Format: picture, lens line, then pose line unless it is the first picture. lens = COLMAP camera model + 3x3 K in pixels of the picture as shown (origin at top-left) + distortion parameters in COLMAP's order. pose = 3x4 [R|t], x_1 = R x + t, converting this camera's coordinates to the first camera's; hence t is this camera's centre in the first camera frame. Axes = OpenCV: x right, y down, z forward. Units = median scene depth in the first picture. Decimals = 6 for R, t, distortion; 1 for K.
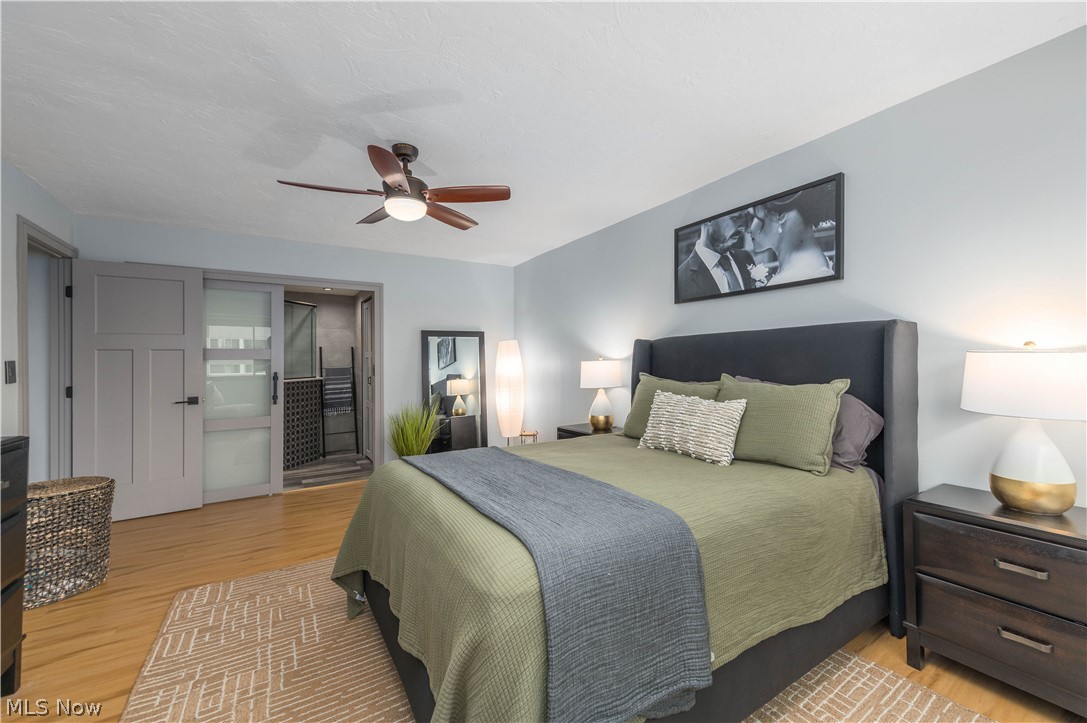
lens RADIAL K [[440.8, 0, 572.3], [0, 440.8, 358.1], [0, 0, 1]] dist [-0.000195, -0.000305]
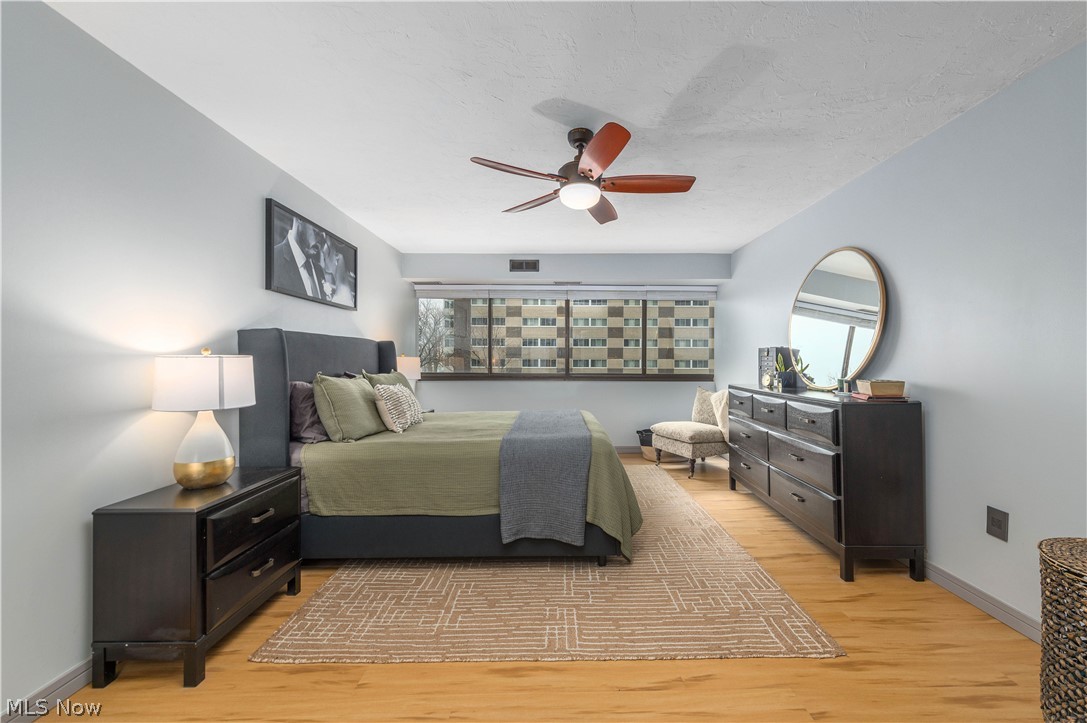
lens RADIAL K [[422.4, 0, 560.5], [0, 422.4, 362.9], [0, 0, 1]] dist [0.017760, -0.003857]
pose [[-0.832411, 0.013732, 0.553989, -0.762433], [0.010495, 0.999904, -0.009015, 0.031408], [-0.554059, -0.001690, -0.832475, 1.589895]]
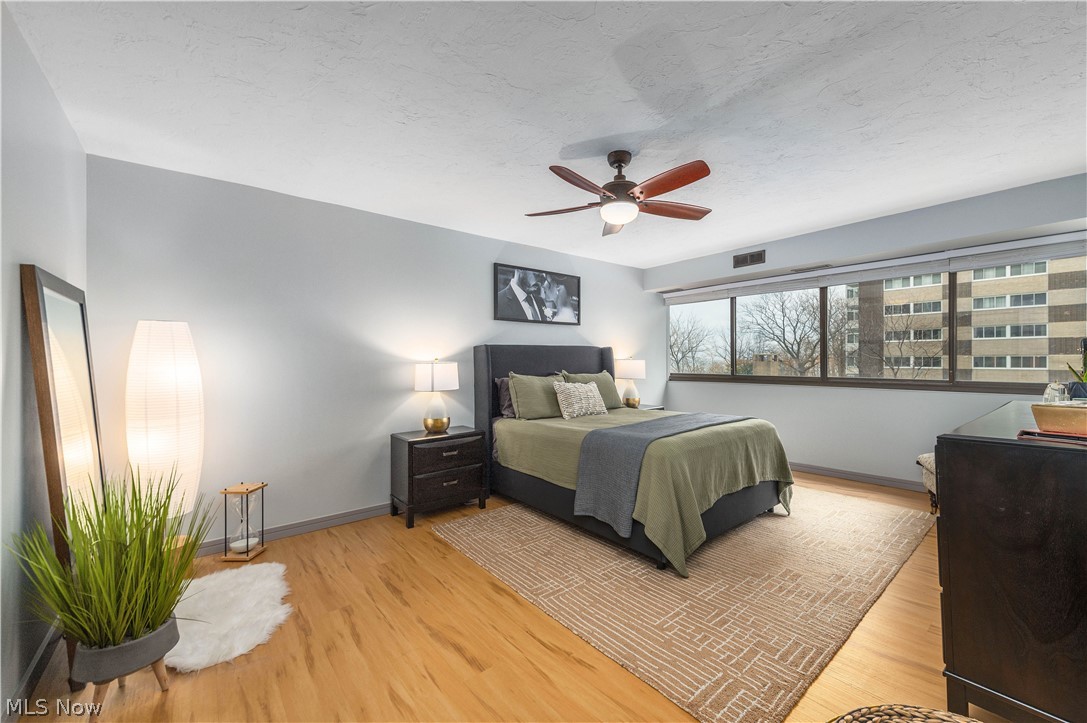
lens RADIAL K [[422.4, 0, 560.5], [0, 422.4, 362.9], [0, 0, 1]] dist [0.017760, -0.003857]
pose [[-0.109471, 0.014285, 0.993887, -1.208892], [0.003661, 0.999896, -0.013968, 0.027910], [-0.993983, 0.002109, -0.109512, 1.104821]]
